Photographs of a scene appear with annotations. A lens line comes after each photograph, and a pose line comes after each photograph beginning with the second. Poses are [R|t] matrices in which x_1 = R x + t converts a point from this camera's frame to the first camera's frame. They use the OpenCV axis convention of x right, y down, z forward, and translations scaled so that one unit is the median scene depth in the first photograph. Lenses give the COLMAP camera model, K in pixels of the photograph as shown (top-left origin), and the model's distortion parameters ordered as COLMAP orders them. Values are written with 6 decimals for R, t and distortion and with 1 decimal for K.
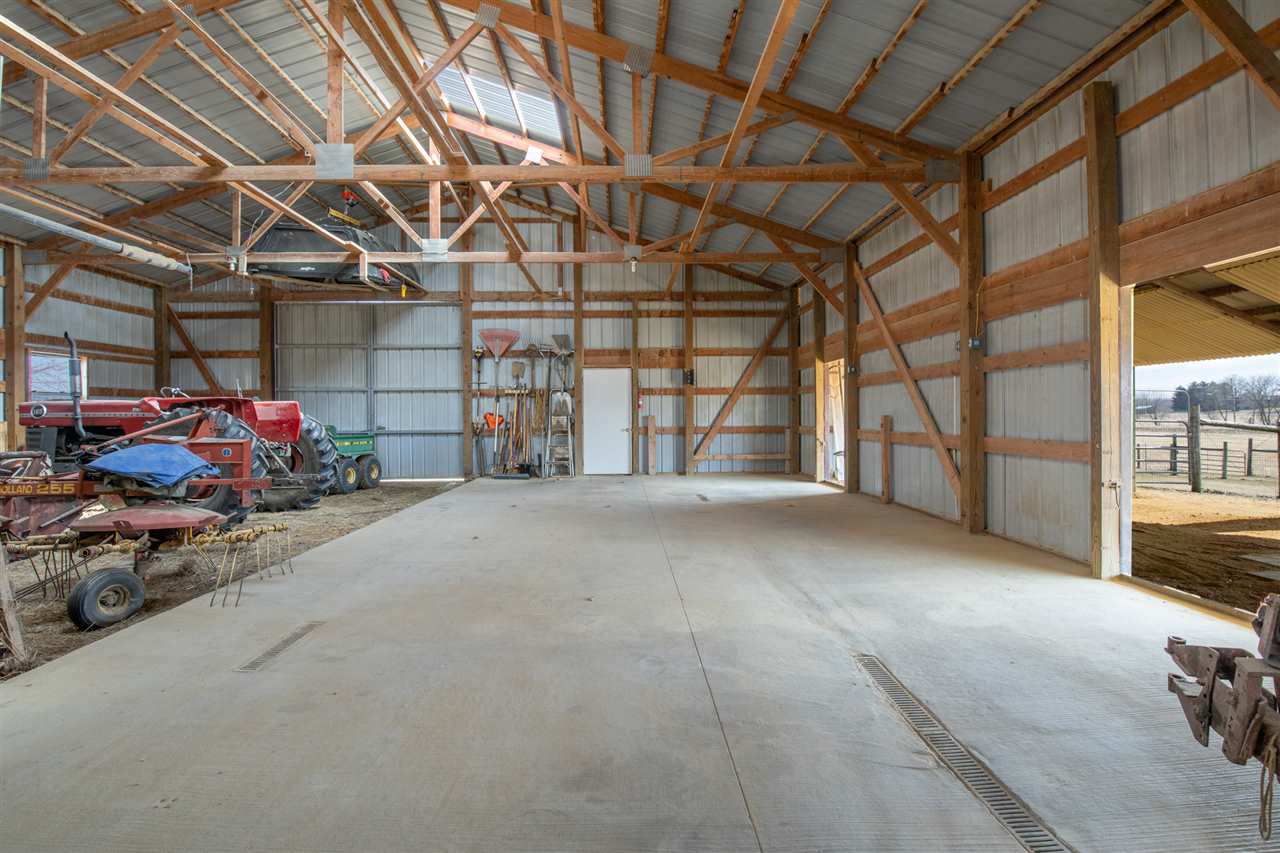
lens RADIAL K [[558.2, 0, 638.3], [0, 558.2, 415.1], [0, 0, 1]] dist [-0.013135, -0.000427]
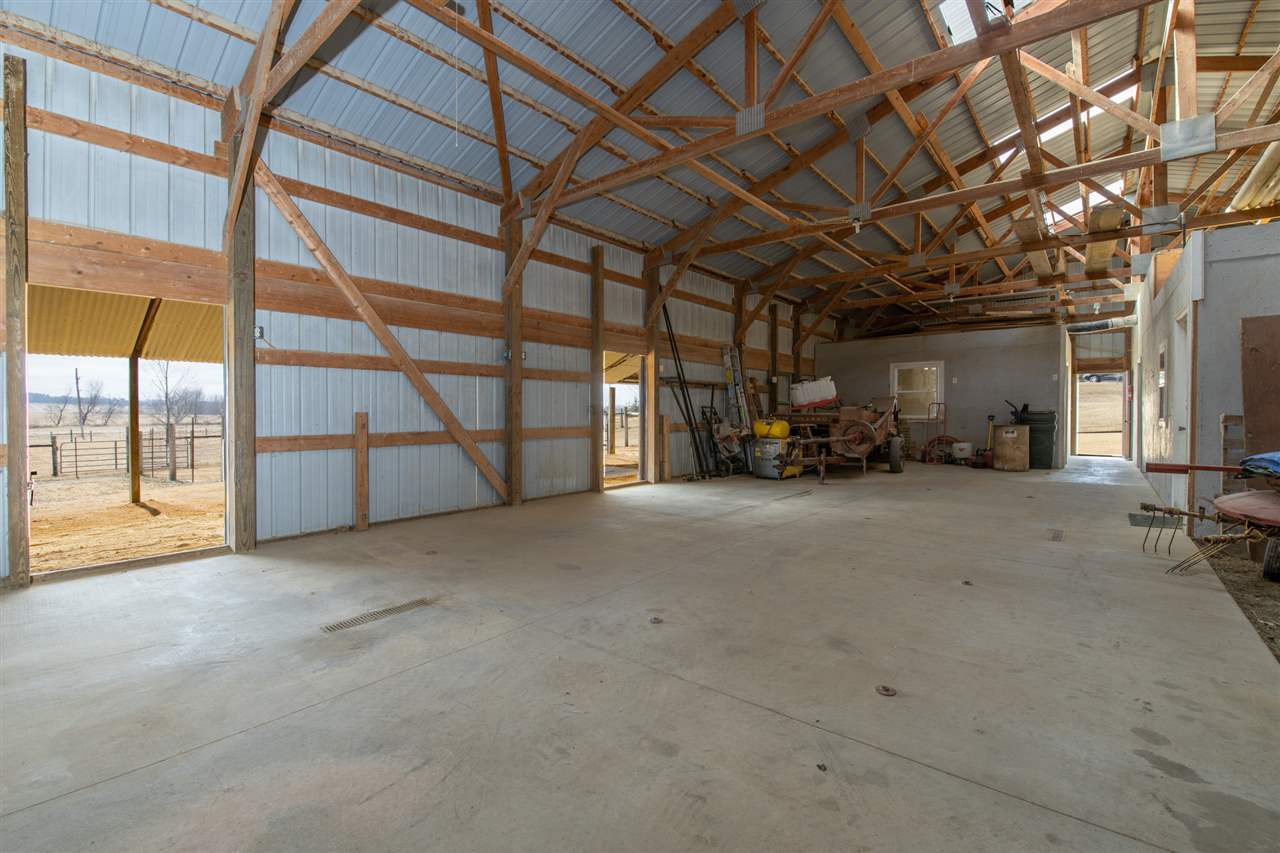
lens RADIAL K [[558.2, 0, 638.3], [0, 558.2, 415.1], [0, 0, 1]] dist [-0.013135, -0.000427]
pose [[-0.751714, -0.003997, 0.659477, -0.473689], [0.001137, 0.999972, 0.007357, -0.002843], [-0.659488, 0.006280, -0.751689, 1.912991]]
